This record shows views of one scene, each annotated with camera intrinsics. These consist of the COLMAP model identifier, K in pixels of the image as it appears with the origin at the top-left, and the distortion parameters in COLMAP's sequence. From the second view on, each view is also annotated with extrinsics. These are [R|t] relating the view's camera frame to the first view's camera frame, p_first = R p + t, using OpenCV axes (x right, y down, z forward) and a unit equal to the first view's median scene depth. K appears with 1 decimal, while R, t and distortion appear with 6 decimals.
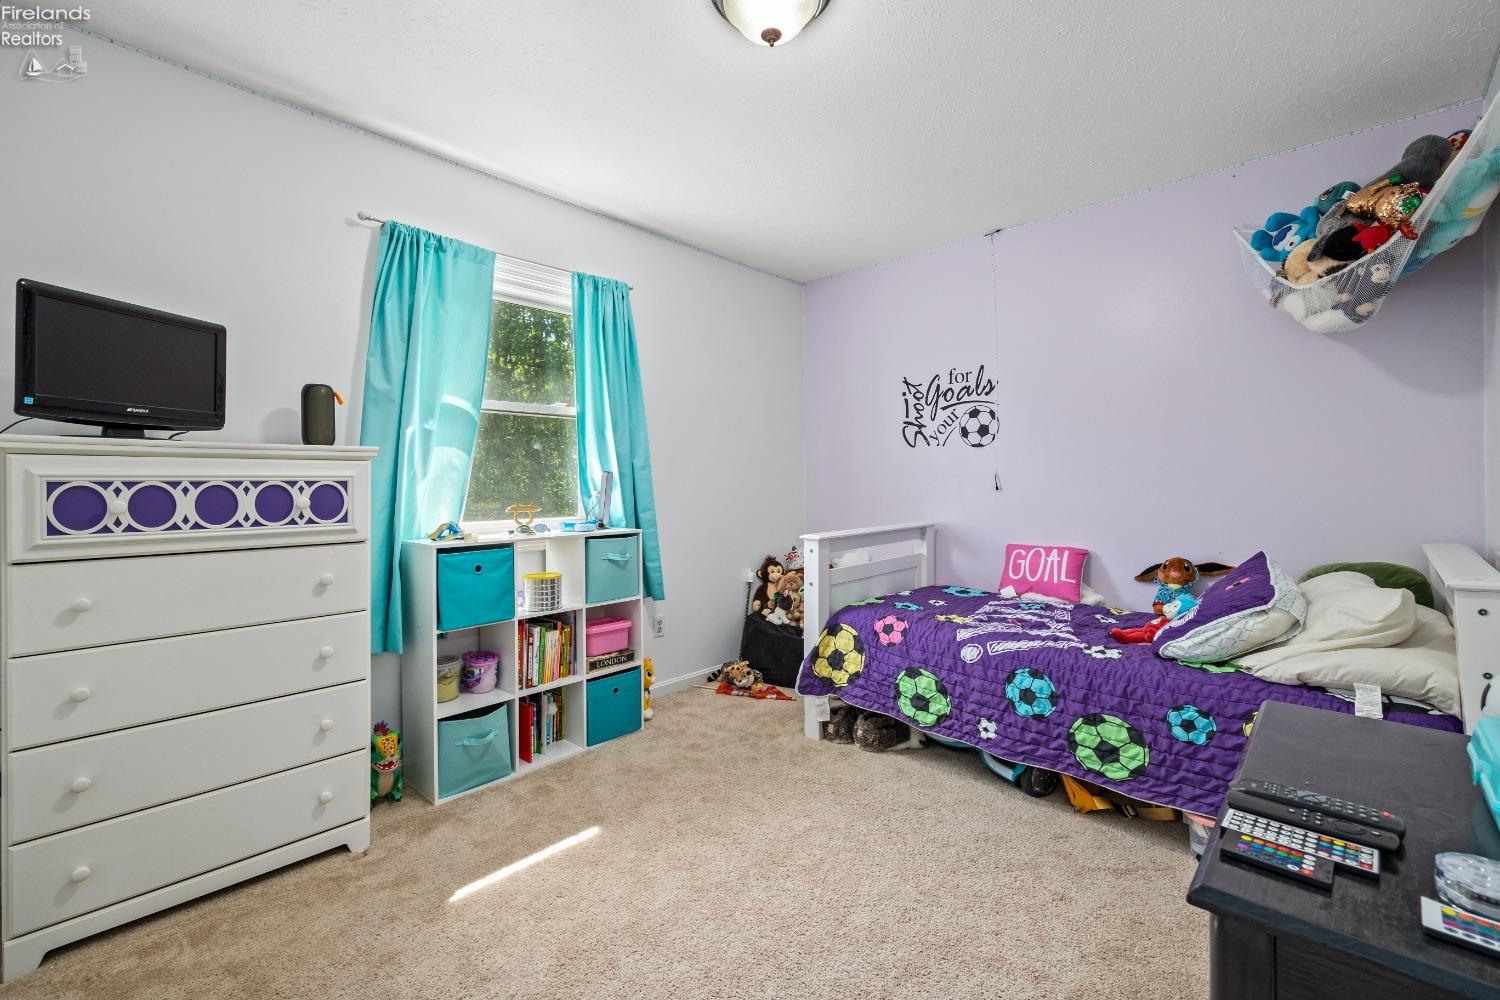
lens RADIAL K [[630.3, 0, 709.7], [0, 630.3, 485.6], [0, 0, 1]] dist [0.008547, 0.000859]
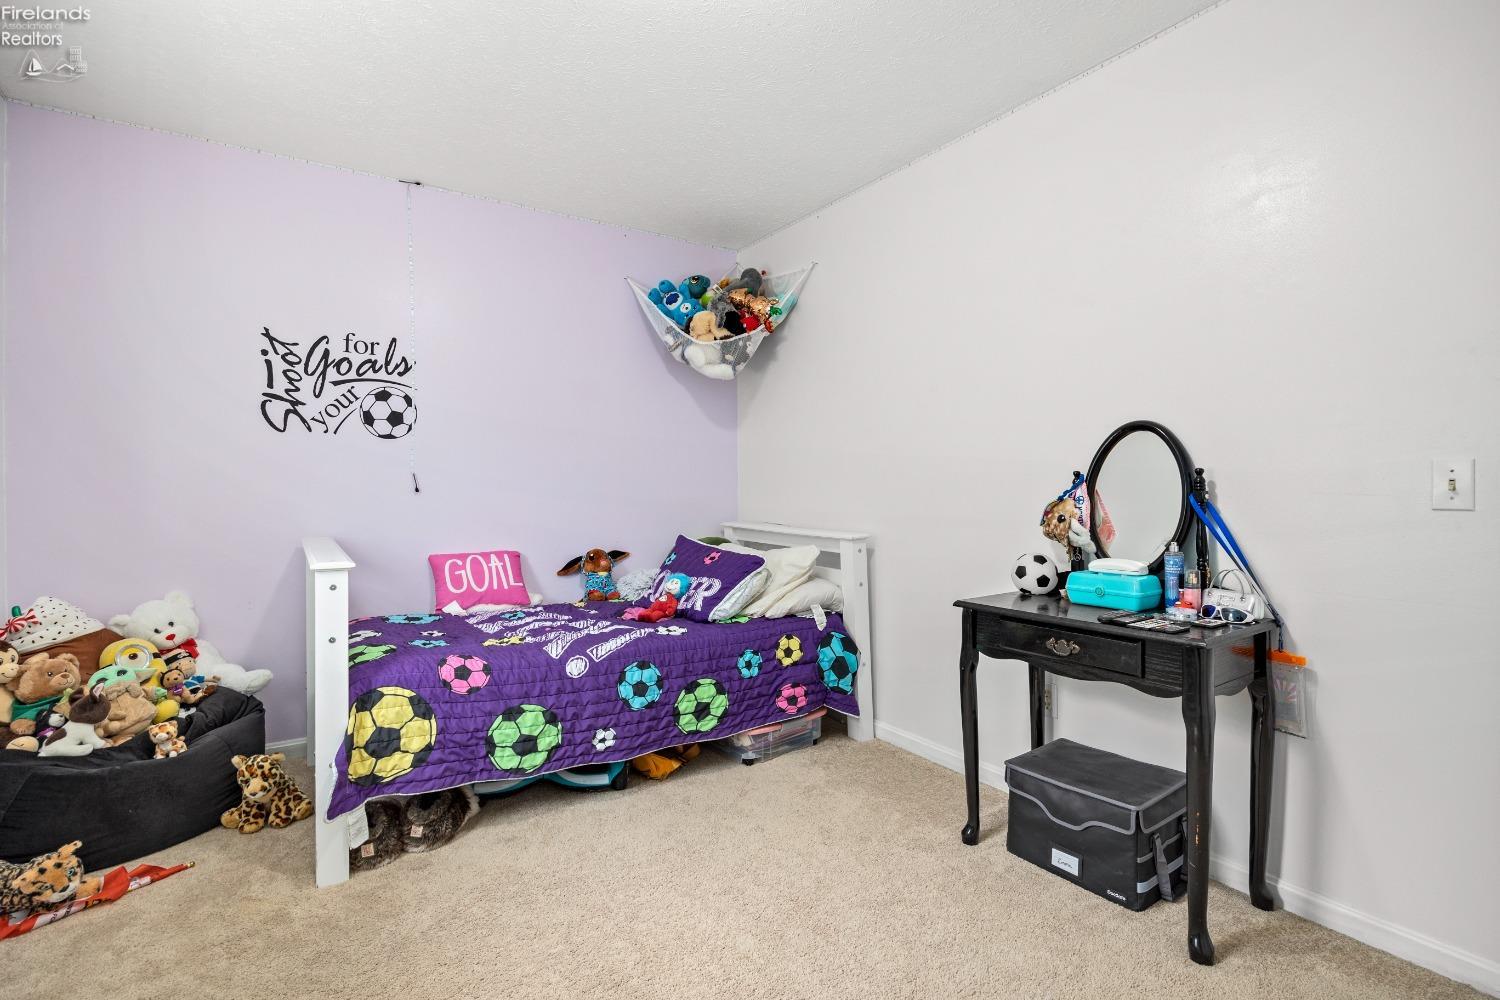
lens RADIAL K [[720.6, 0, 749.3], [0, 720.6, 488.6], [0, 0, 1]] dist [-0.015828, 0.000337]
pose [[0.195020, 0.001724, 0.980798, -0.474915], [0.007740, 0.999965, -0.003297, 0.011219], [-0.980769, 0.008234, 0.195000, 0.468766]]
